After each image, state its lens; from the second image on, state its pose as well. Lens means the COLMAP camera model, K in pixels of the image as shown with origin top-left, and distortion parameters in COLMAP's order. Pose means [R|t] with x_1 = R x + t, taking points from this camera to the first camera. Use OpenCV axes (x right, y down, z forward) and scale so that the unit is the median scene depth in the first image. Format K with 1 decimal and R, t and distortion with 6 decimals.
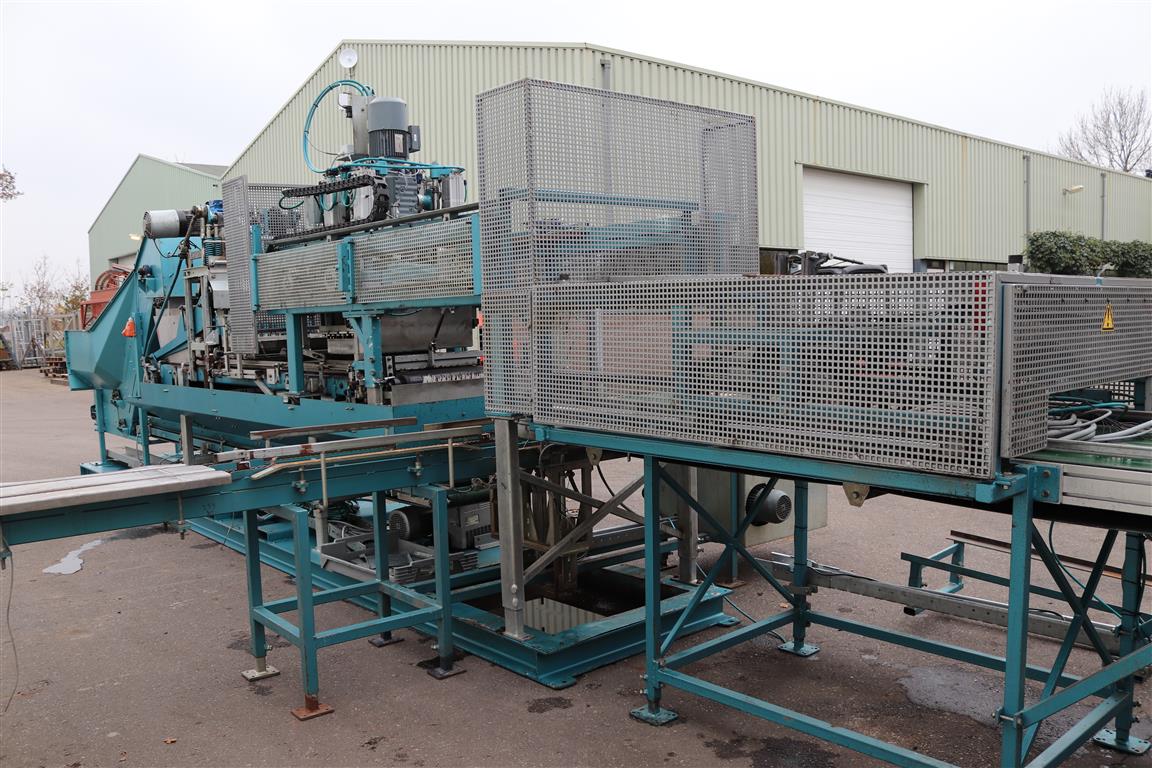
lens RADIAL K [[963.5, 0, 578.6], [0, 963.5, 385.1], [0, 0, 1]] dist [-0.157532, 0.141512]
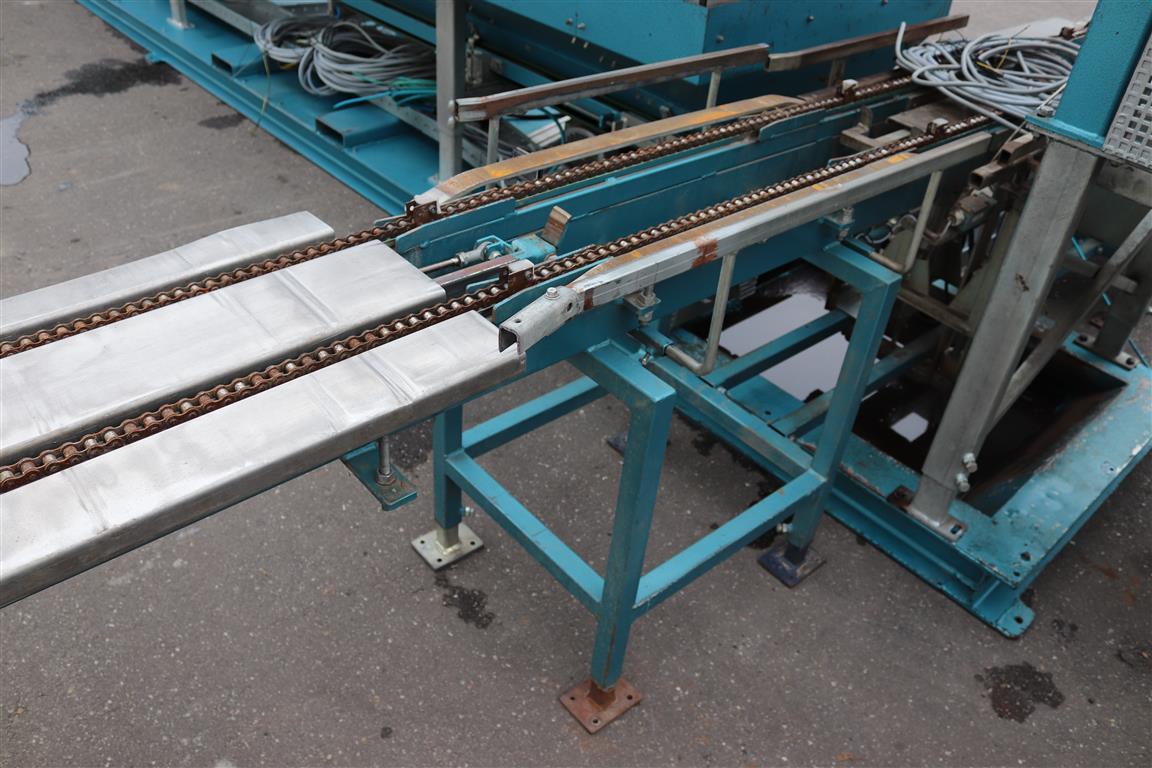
lens RADIAL K [[963.5, 0, 571.5], [0, 963.5, 388.3], [0, 0, 1]] dist [-0.157532, 0.141512]
pose [[0.993739, 0.078026, 0.079973, -0.321229], [-0.108980, 0.834728, 0.539772, -0.069469], [-0.024640, -0.545107, 0.838004, 0.593200]]
